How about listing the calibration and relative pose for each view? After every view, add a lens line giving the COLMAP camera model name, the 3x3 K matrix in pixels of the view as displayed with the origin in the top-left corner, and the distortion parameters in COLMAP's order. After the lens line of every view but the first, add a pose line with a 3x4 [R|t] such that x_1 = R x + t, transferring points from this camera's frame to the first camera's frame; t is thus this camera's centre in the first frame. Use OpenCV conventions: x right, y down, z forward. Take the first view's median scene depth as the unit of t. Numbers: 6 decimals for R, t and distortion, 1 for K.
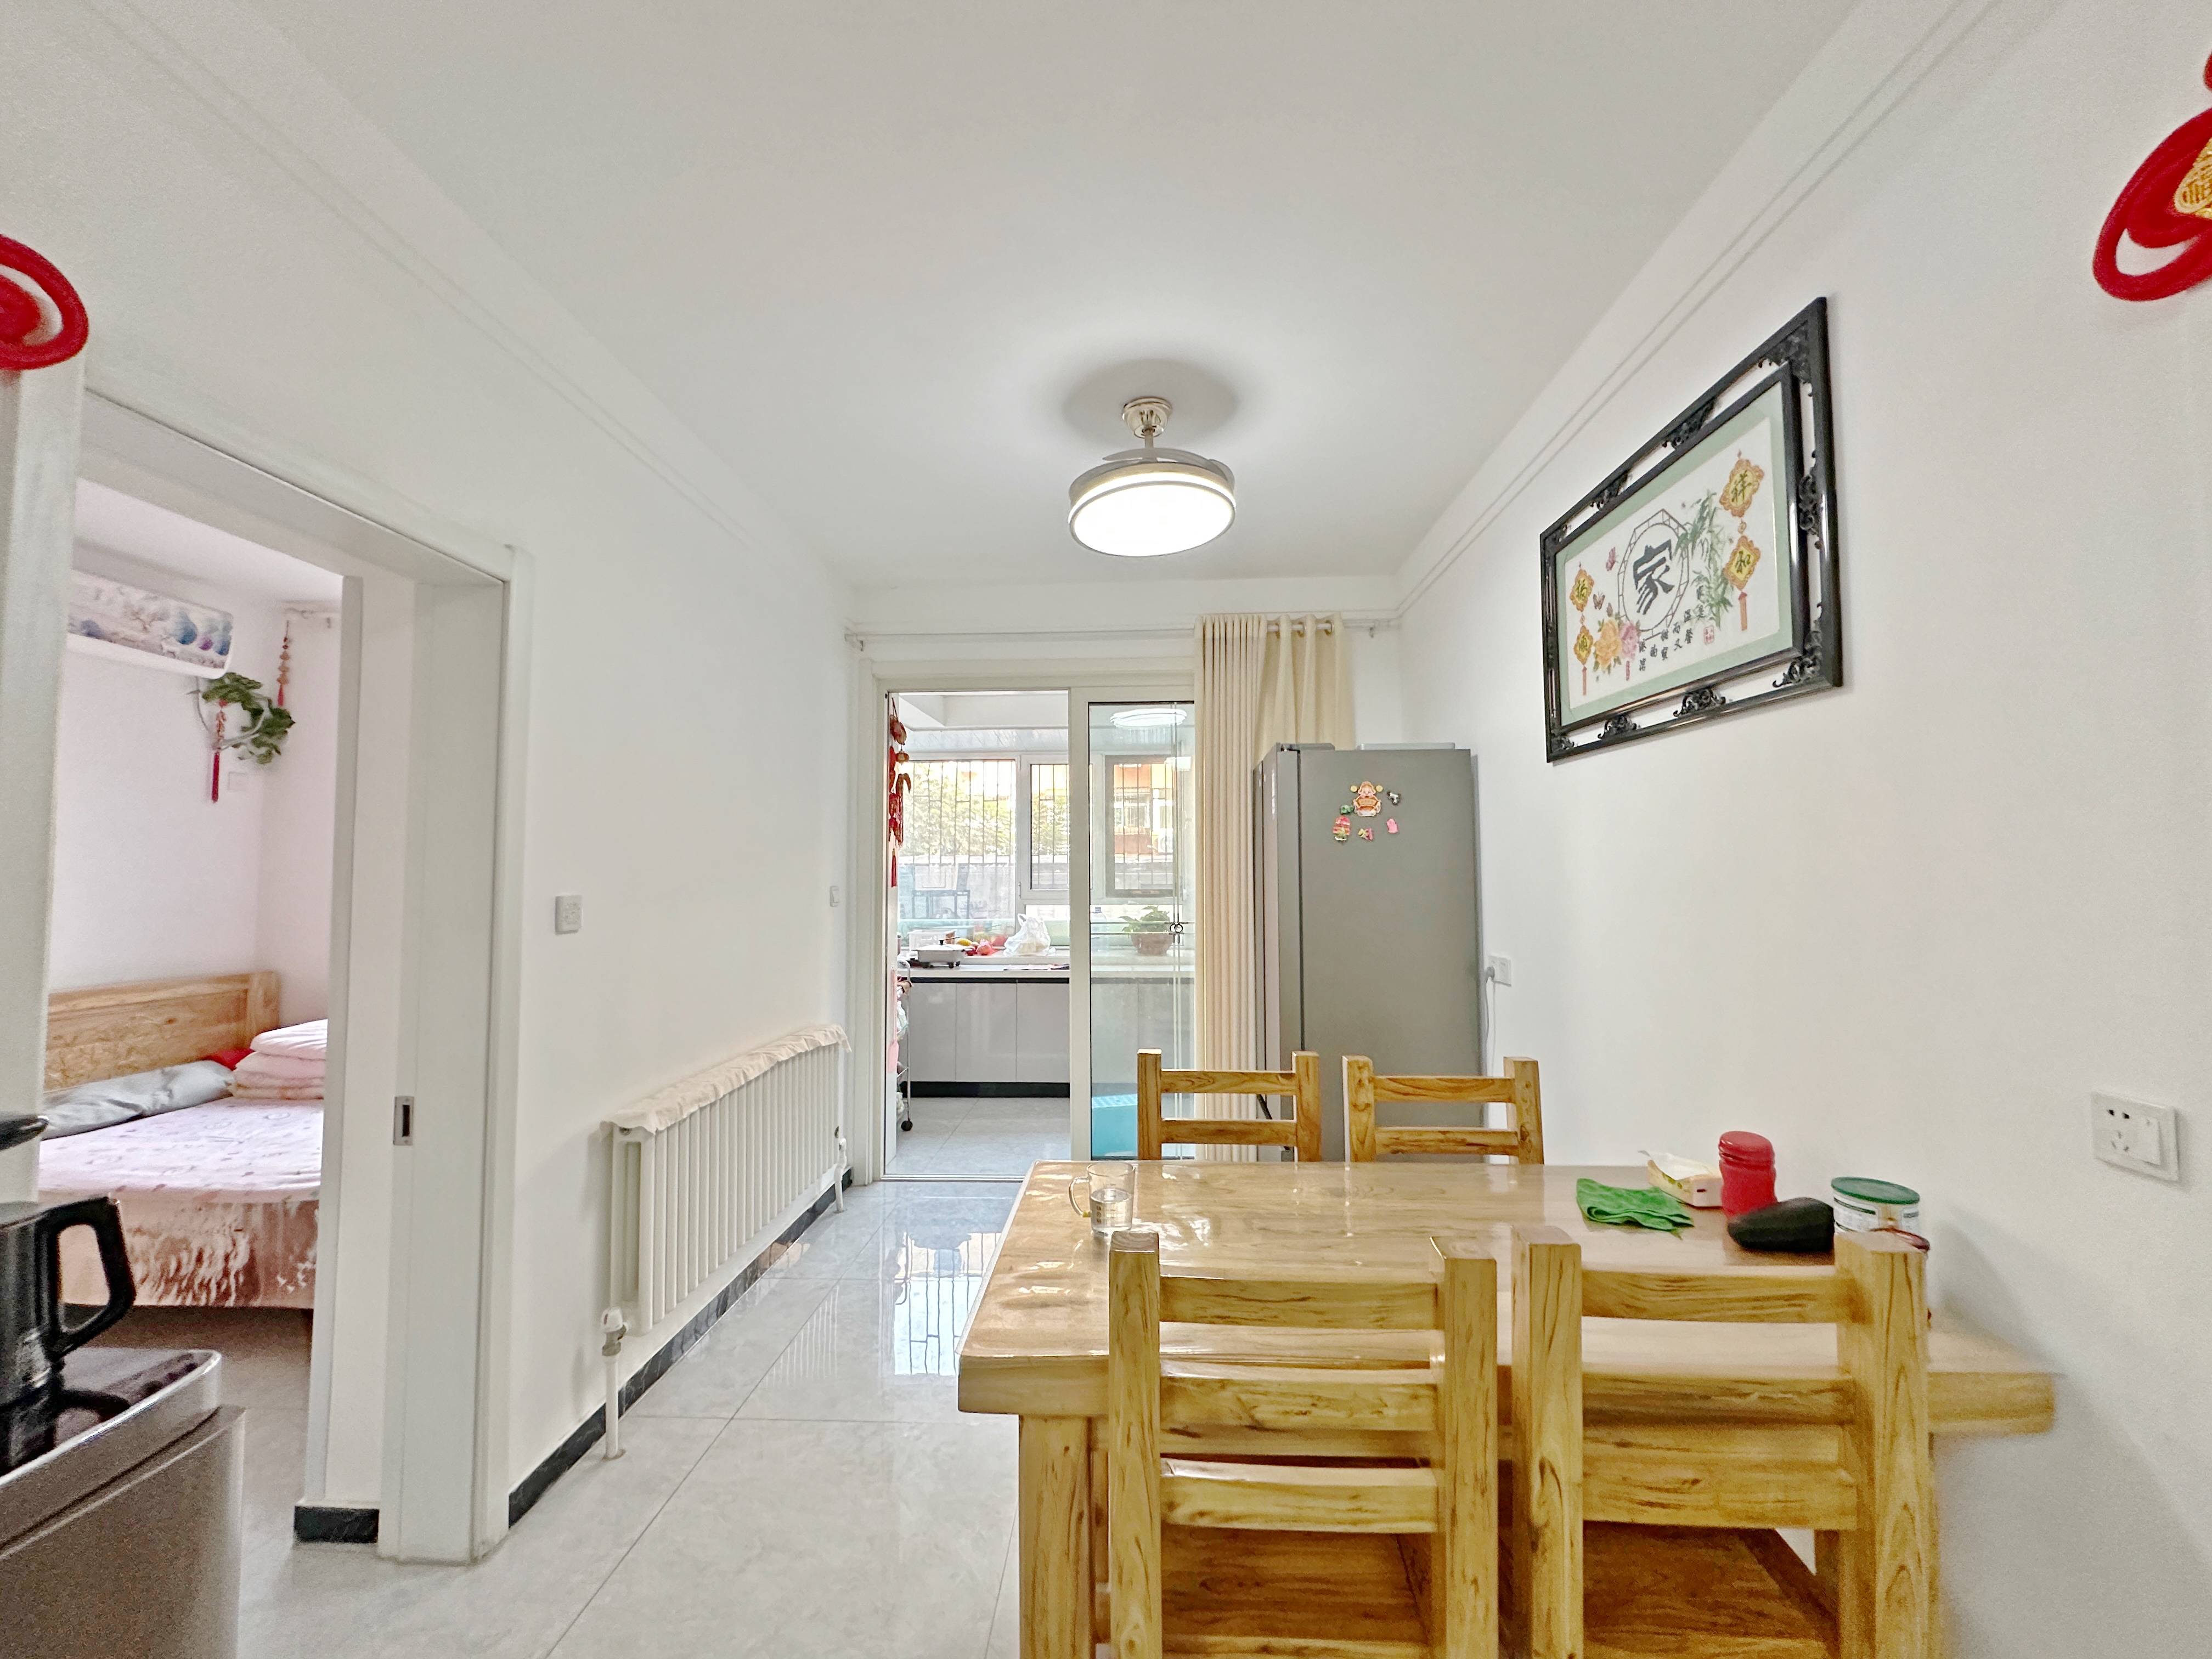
lens RADIAL K [[871.6, 0, 1106.0], [0, 871.6, 829.5], [0, 0, 1]] dist [0.000818, 0.000226]
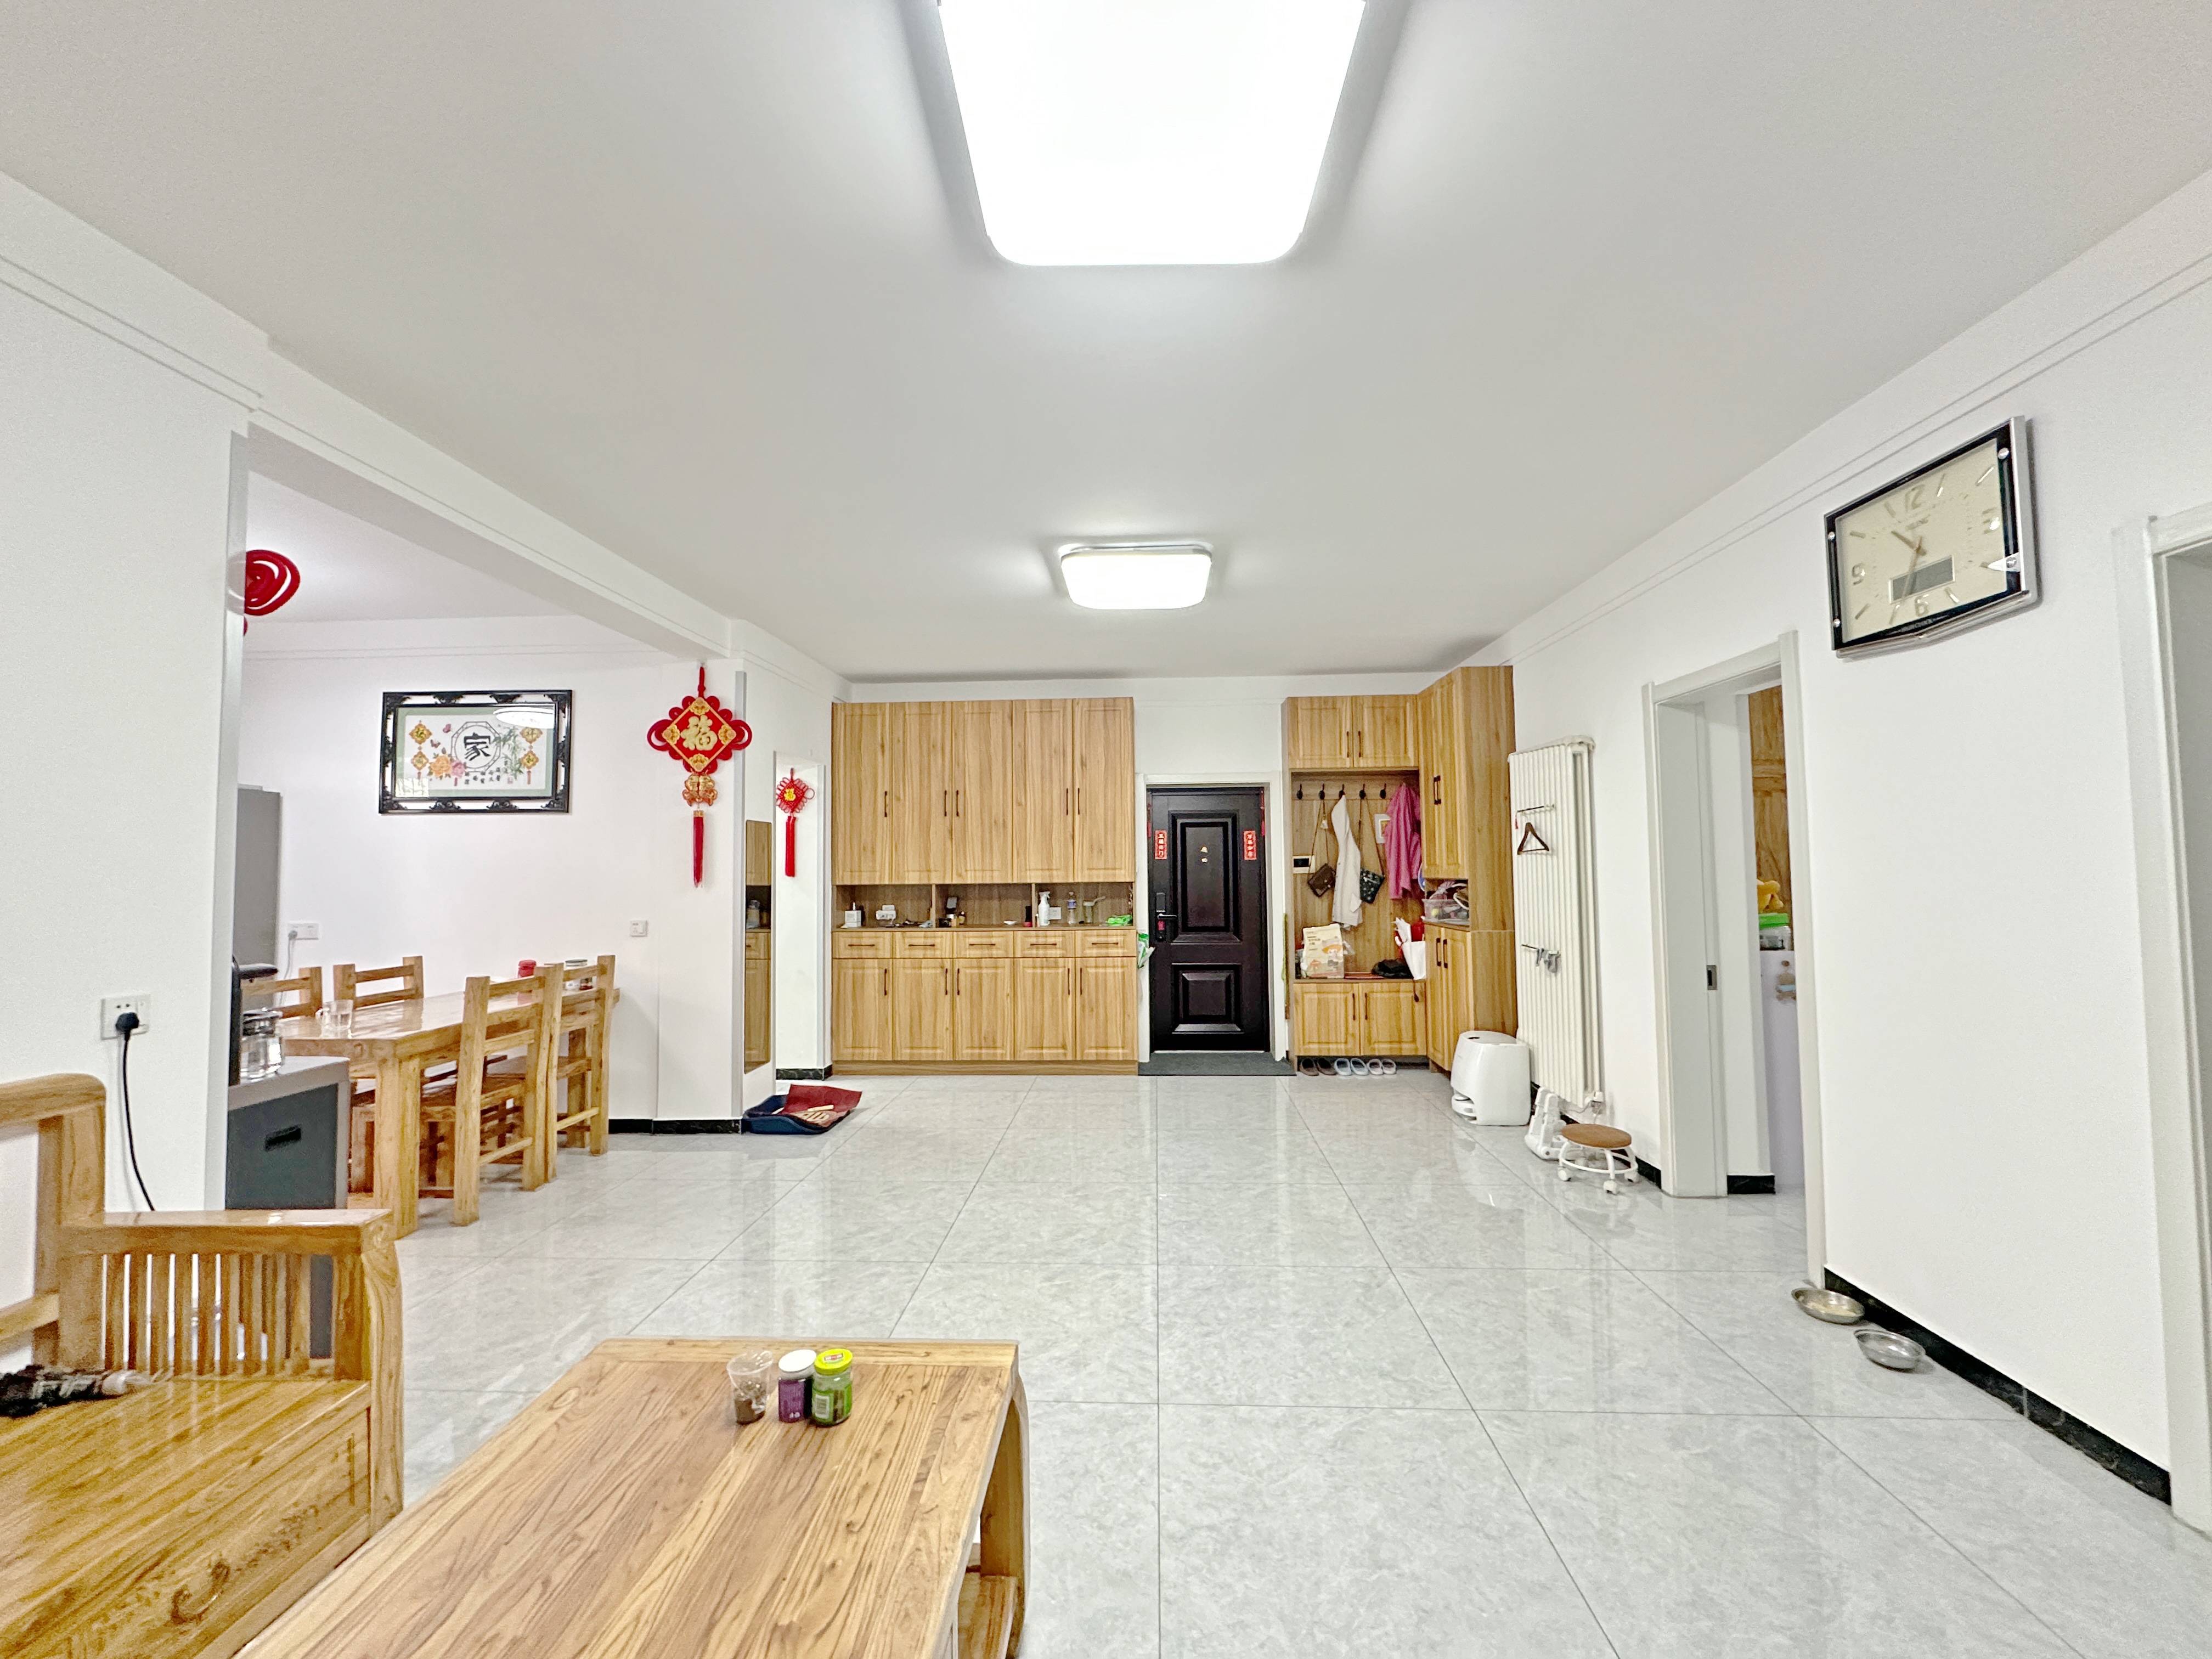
lens RADIAL K [[883.3, 0, 1106.0], [0, 883.3, 829.5], [0, 0, 1]] dist [-0.000450, -0.000090]
pose [[-0.000148, 0.049646, 0.998767, -1.041345], [-0.042624, 0.997859, -0.049608, -0.010776], [-0.999091, -0.042579, 0.001969, -0.429098]]
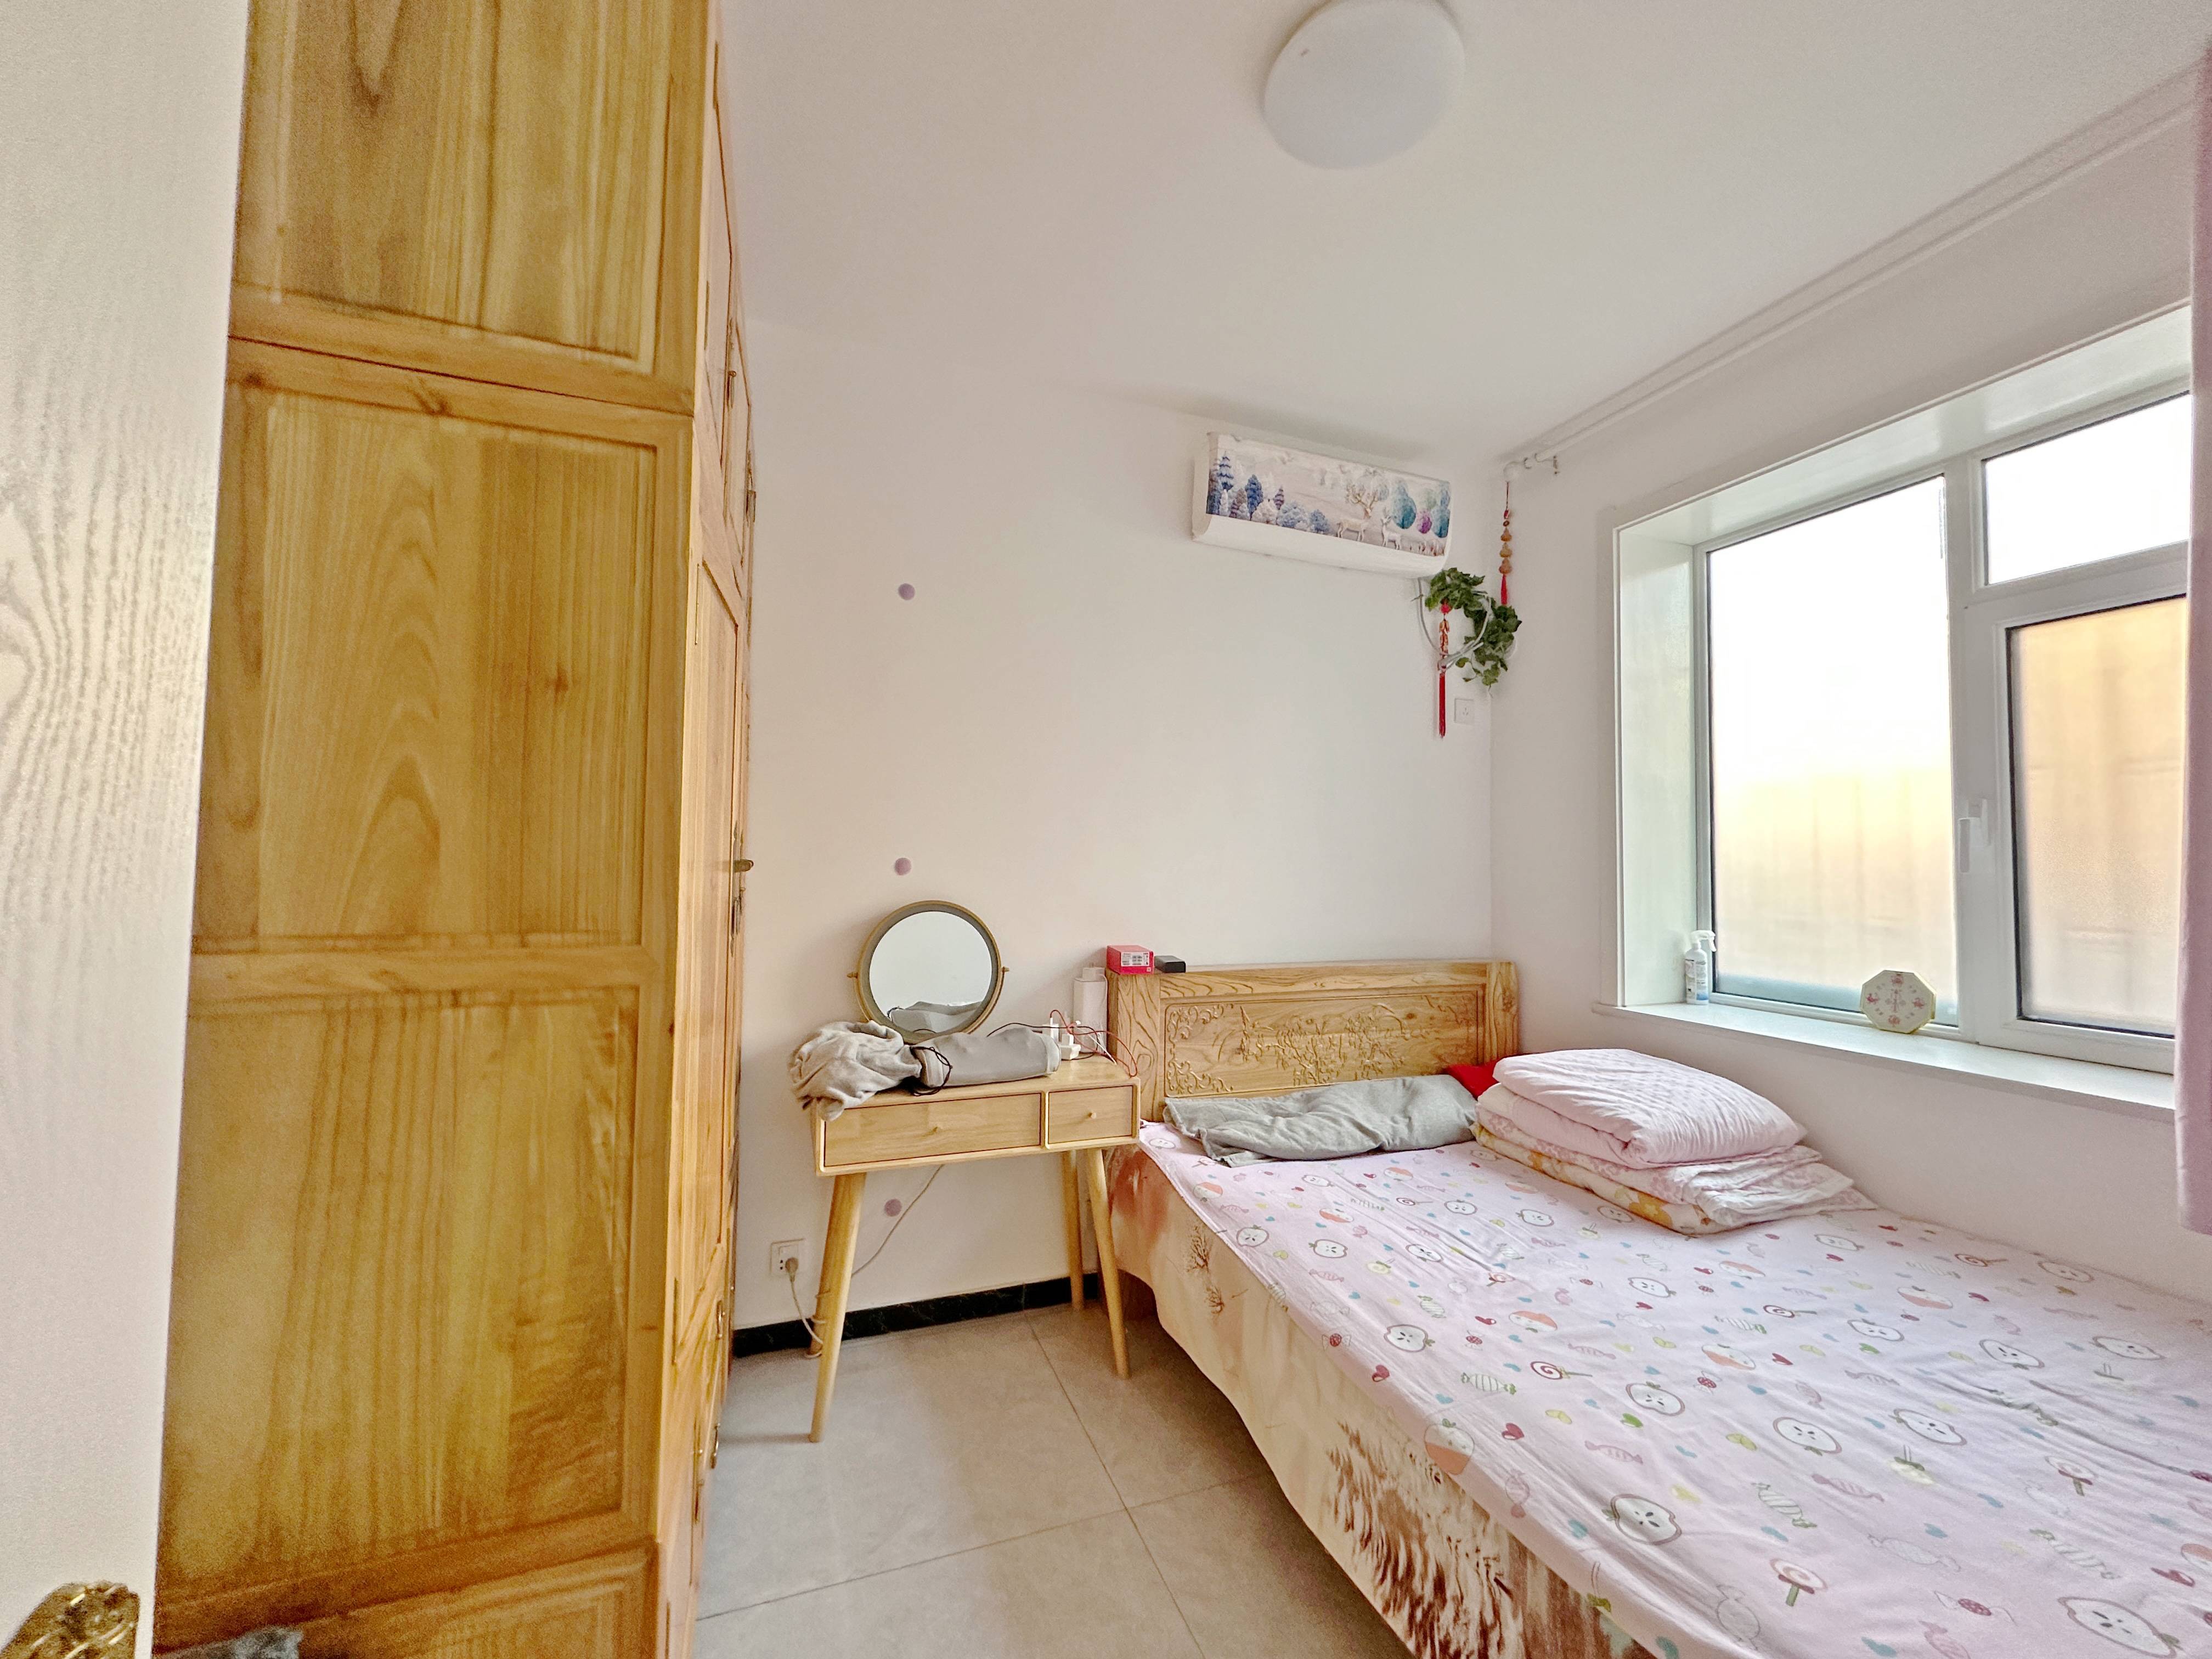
lens RADIAL K [[871.6, 0, 1106.0], [0, 871.6, 829.5], [0, 0, 1]] dist [0.000818, 0.000226]
pose [[0.384289, -0.024454, -0.922889, -0.487107], [0.034414, 0.999334, -0.012150, 0.057580], [0.922571, -0.027091, 0.384875, 0.487484]]
